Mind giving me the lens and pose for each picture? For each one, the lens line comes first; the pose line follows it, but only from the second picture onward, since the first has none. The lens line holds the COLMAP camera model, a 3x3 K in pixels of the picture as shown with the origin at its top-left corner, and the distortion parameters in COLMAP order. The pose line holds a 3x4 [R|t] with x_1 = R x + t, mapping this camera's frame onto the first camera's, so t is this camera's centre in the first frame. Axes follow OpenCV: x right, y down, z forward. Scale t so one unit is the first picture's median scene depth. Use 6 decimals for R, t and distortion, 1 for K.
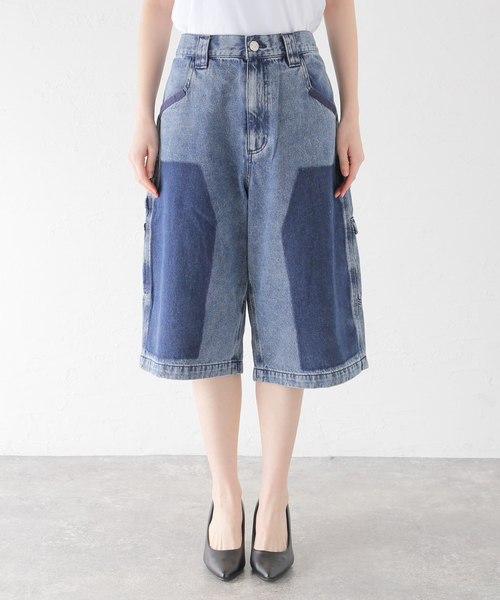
lens RADIAL K [[1197.4, 0, 255.5], [0, 1197.4, 304.2], [0, 0, 1]] dist [0.071916, 0.000000]
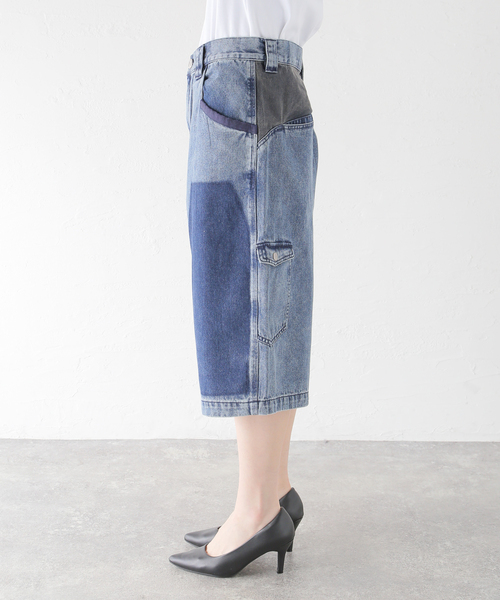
lens RADIAL K [[971.0, 0, 263.7], [0, 971.0, 283.1], [0, 0, 1]] dist [0.015566, 0.000000]
pose [[0.999913, 0.002837, 0.012861, -0.004248], [-0.002779, 0.999986, -0.004515, -0.009772], [-0.012874, 0.004479, 0.999907, 0.149010]]
